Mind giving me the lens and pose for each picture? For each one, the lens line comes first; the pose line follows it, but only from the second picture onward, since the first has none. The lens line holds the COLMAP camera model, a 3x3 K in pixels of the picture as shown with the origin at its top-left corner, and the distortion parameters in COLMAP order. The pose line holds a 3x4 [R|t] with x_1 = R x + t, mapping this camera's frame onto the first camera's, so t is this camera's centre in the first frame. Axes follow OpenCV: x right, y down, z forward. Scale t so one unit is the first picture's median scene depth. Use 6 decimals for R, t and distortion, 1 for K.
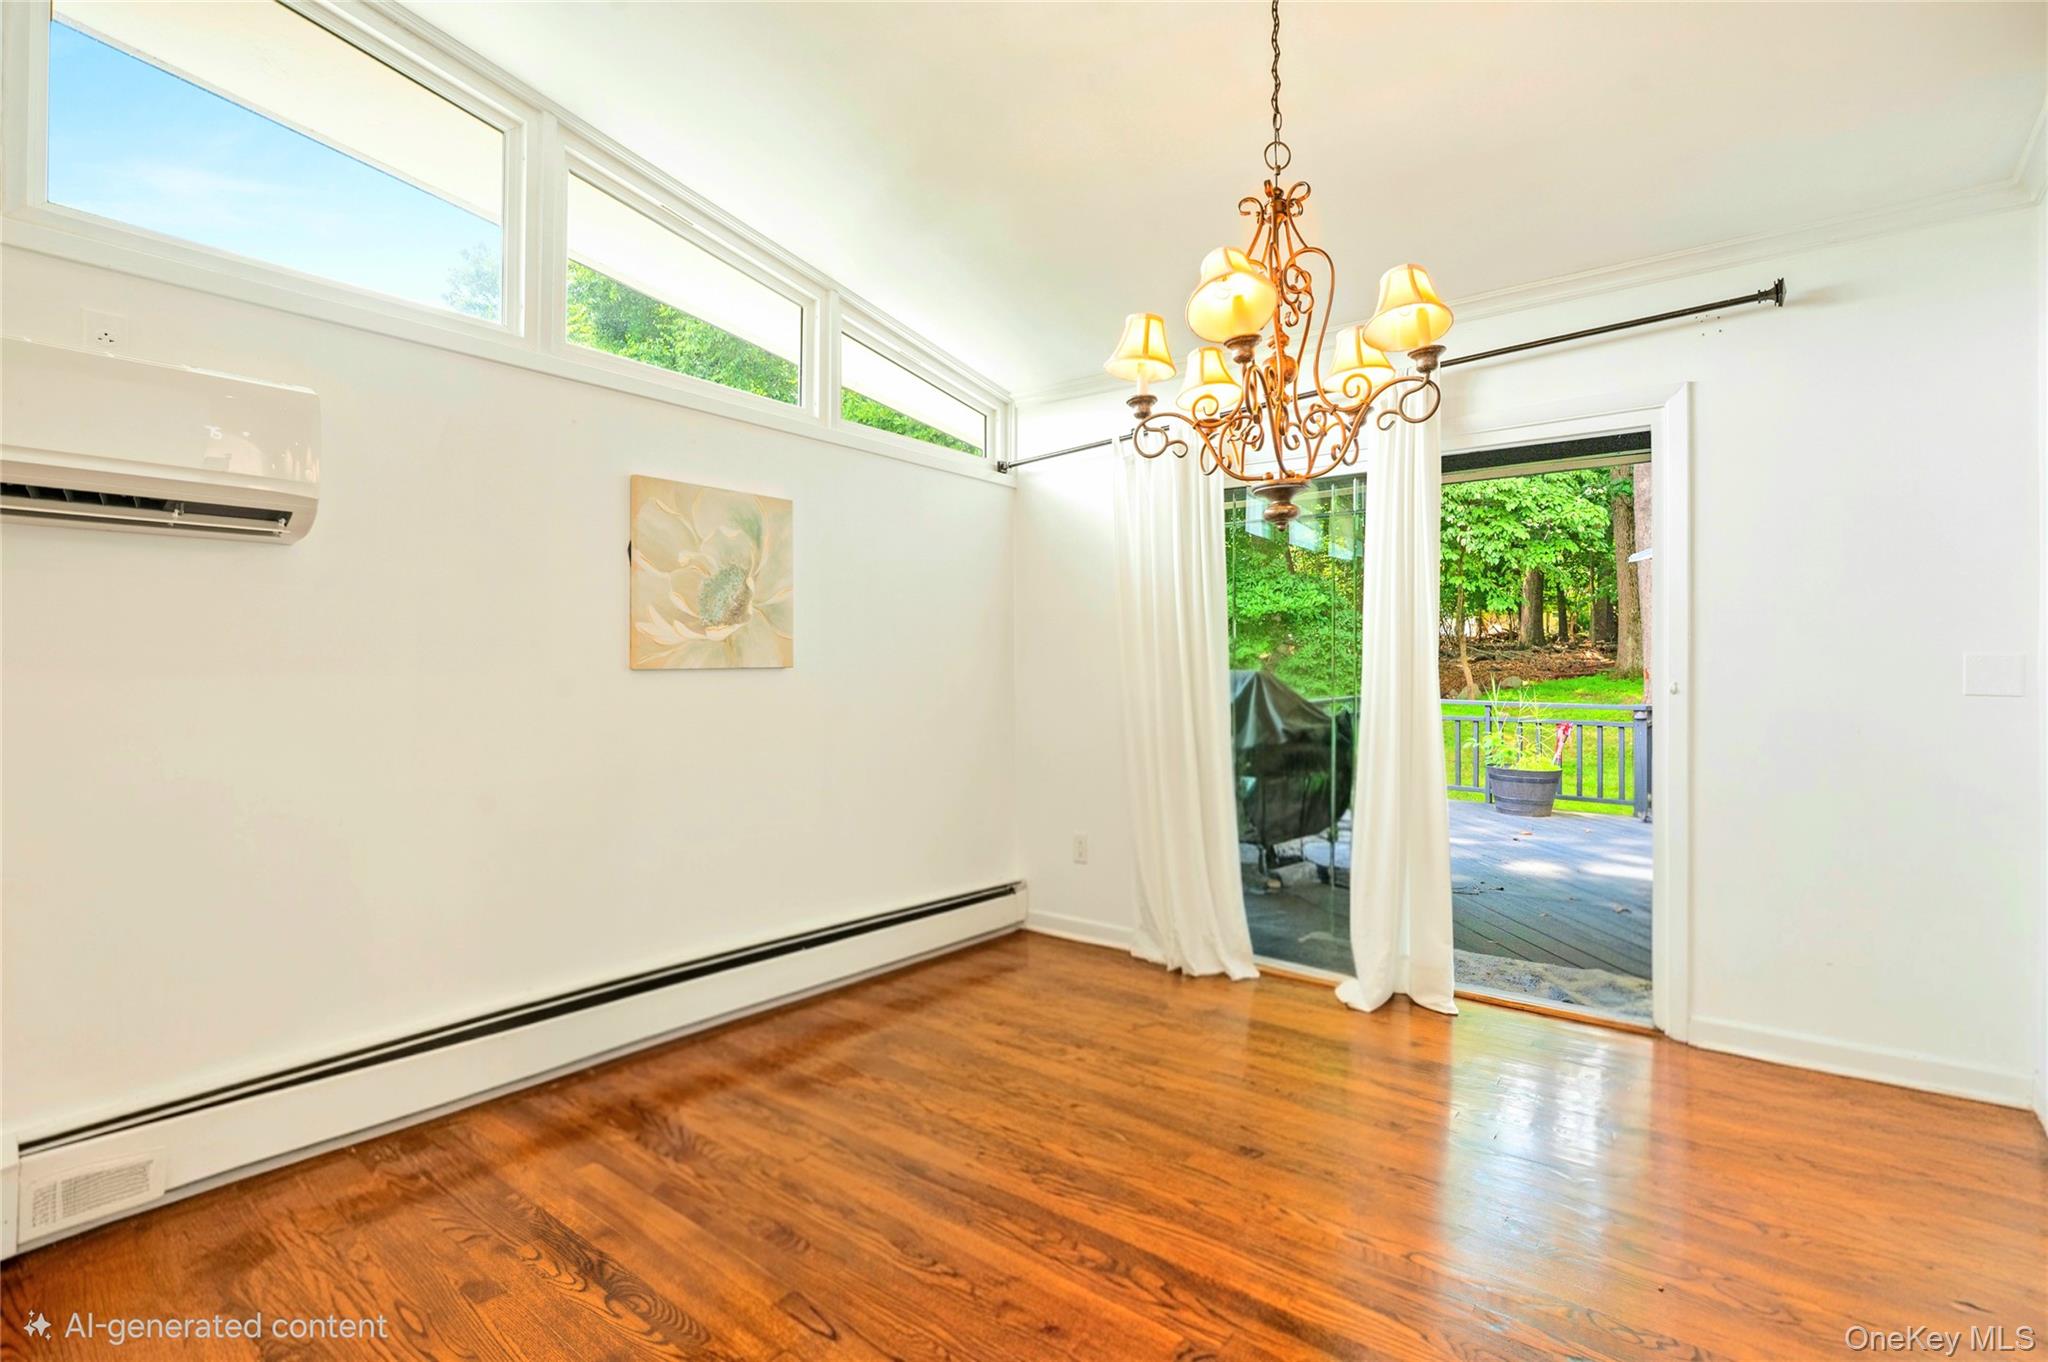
lens RADIAL K [[947.3, 0, 1018.9], [0, 947.3, 665.6], [0, 0, 1]] dist [-0.007588, -0.000590]
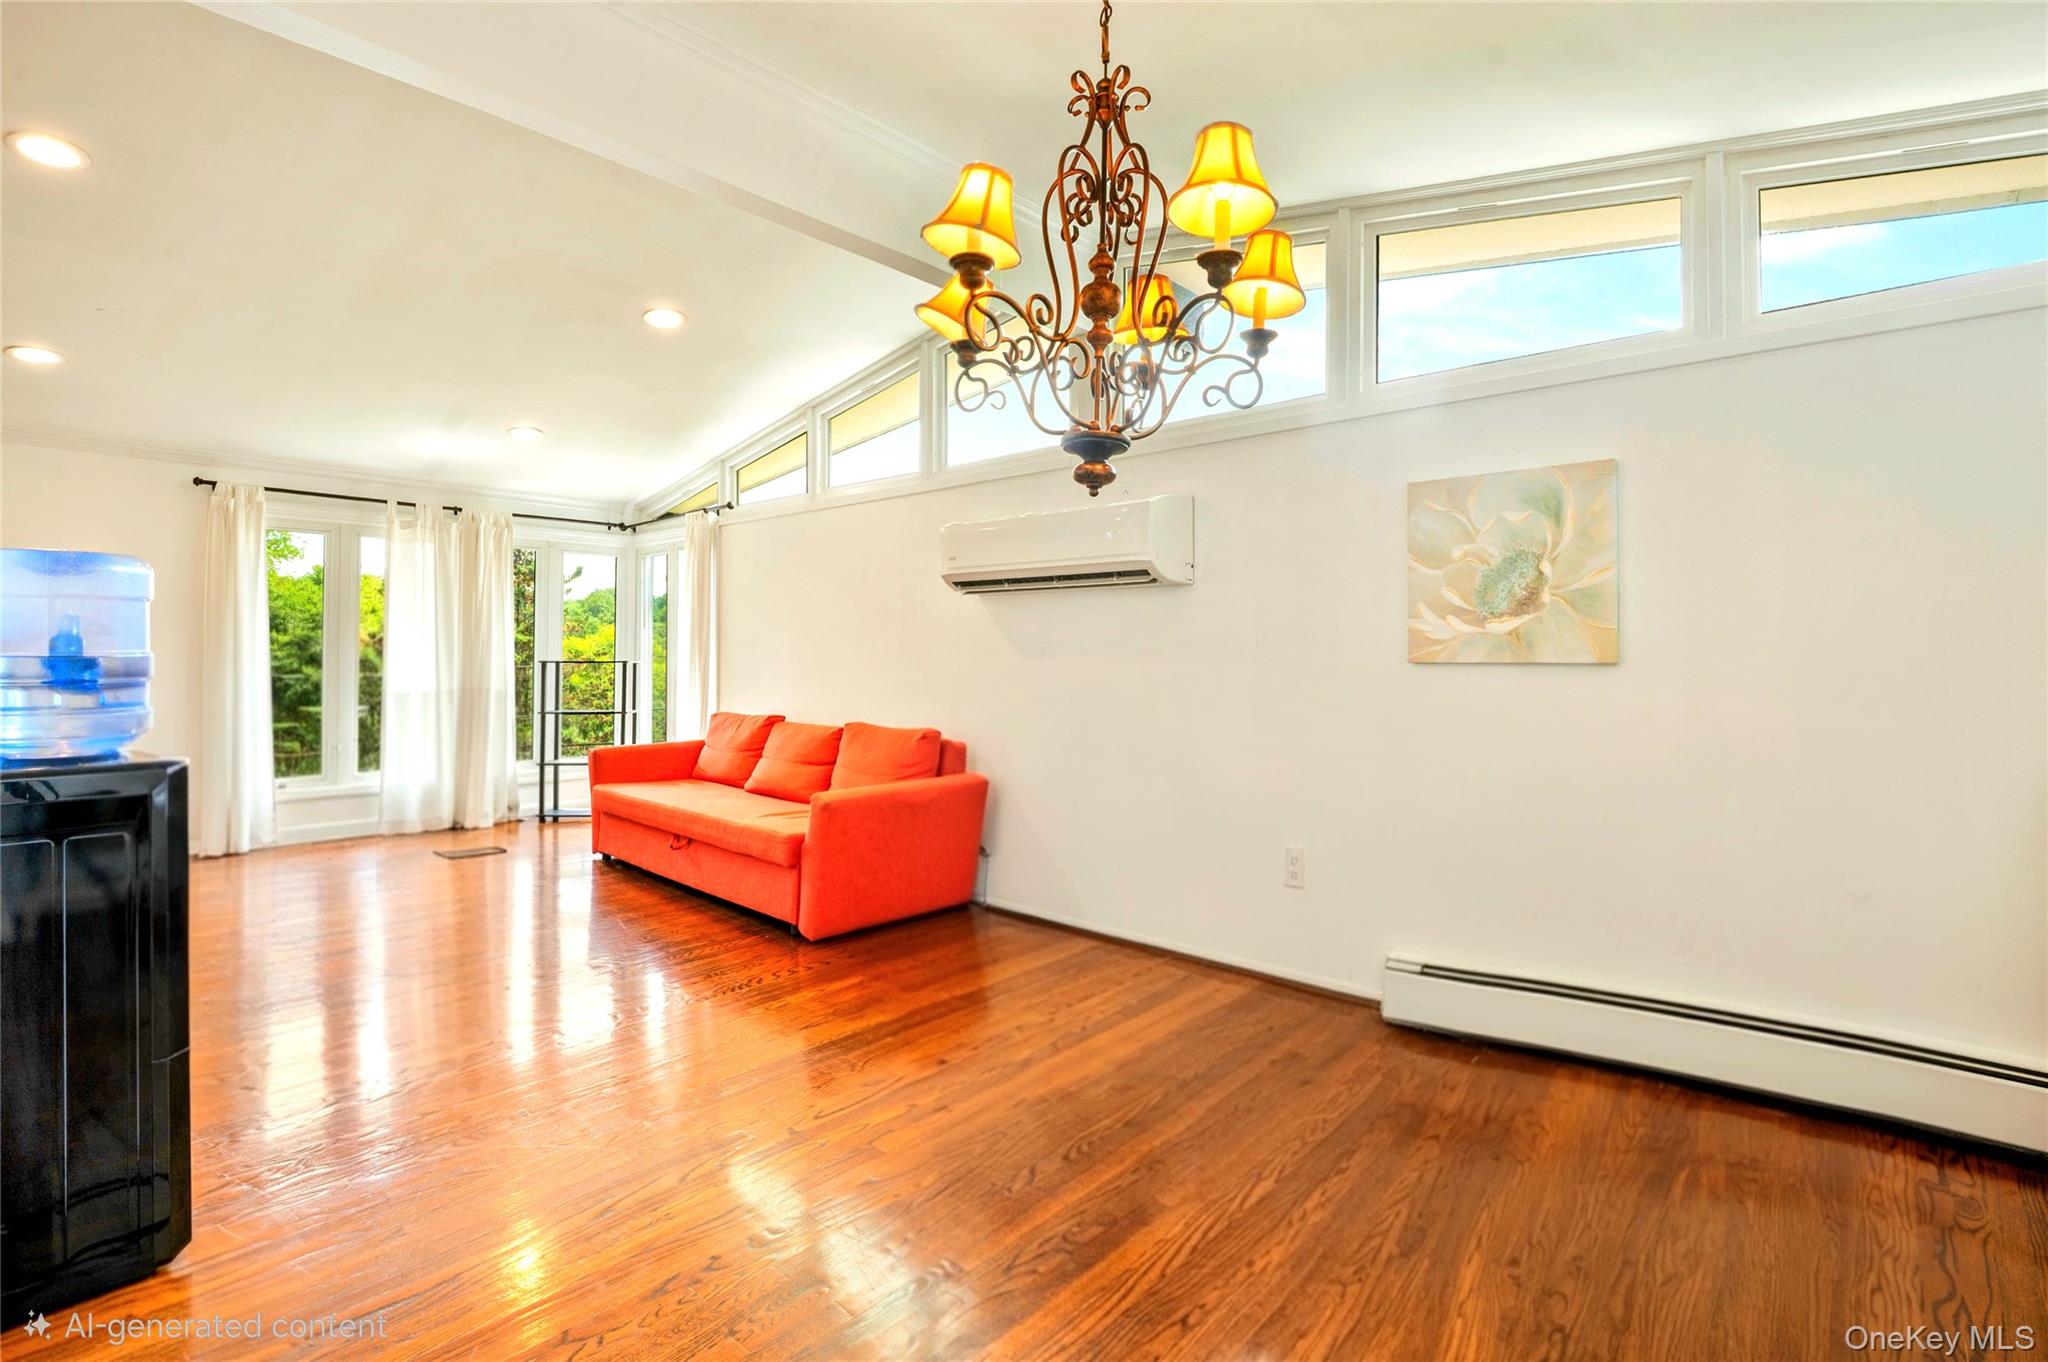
lens RADIAL K [[947.3, 0, 1037.6], [0, 947.3, 647.3], [0, 0, 1]] dist [-0.007588, -0.000590]
pose [[-0.062339, -0.000235, -0.998055, 0.645542], [-0.000196, 1.000000, -0.000223, -0.012454], [0.998055, 0.000181, -0.062339, 0.594450]]
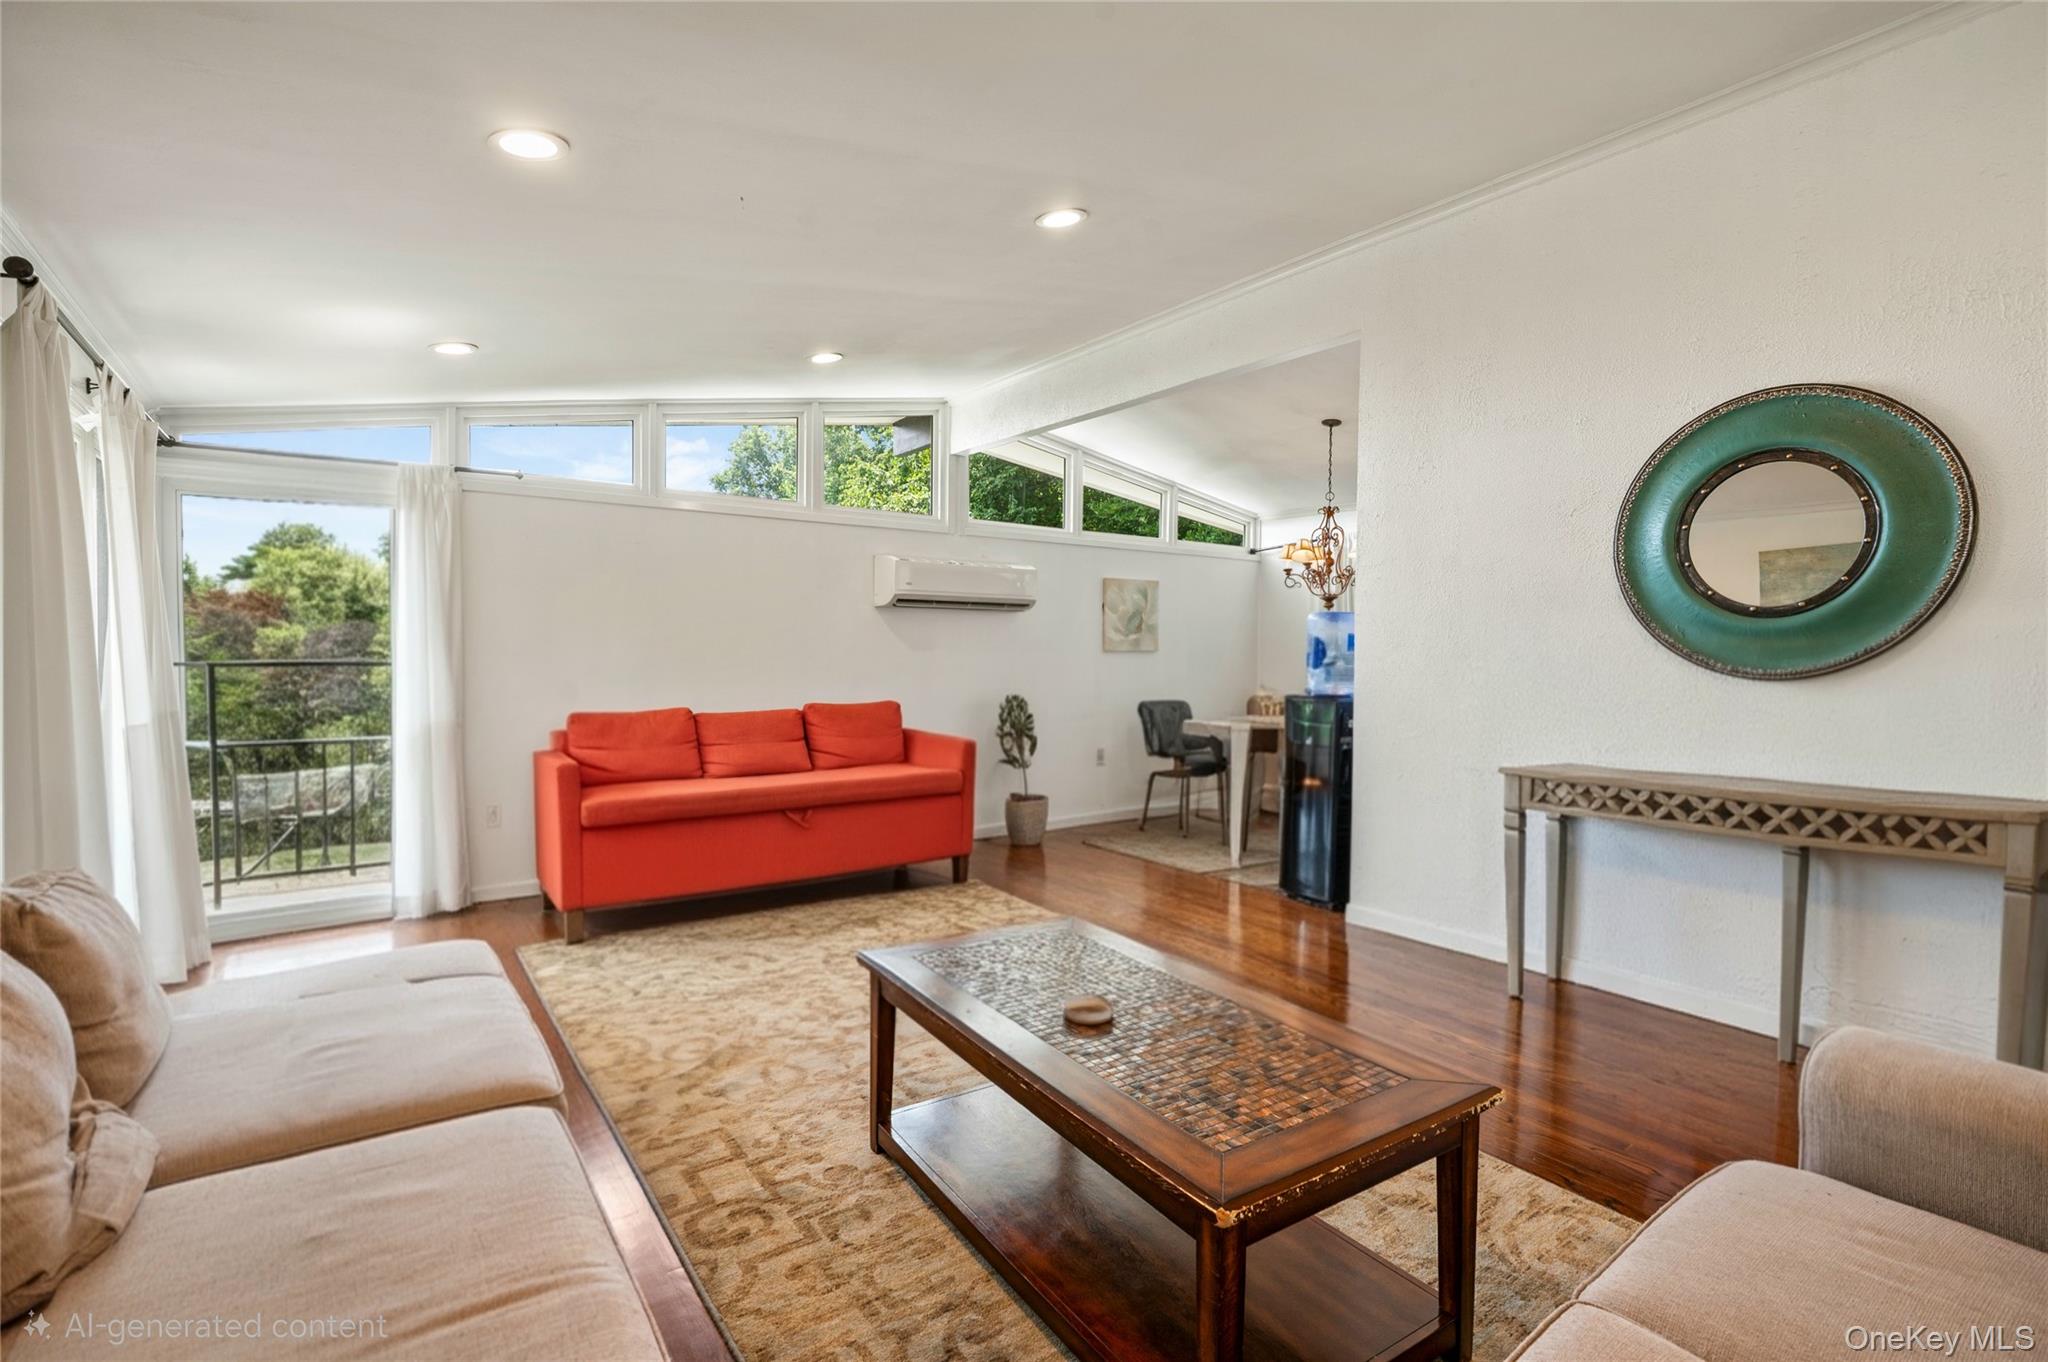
lens RADIAL K [[947.3, 0, 1028.7], [0, 947.3, 676.4], [0, 0, 1]] dist [-0.007588, -0.000590]
pose [[0.960714, 0.016539, -0.277046, 0.120672], [-0.006661, 0.999309, 0.036559, -0.019732], [0.277459, -0.033277, 0.960161, -1.504794]]
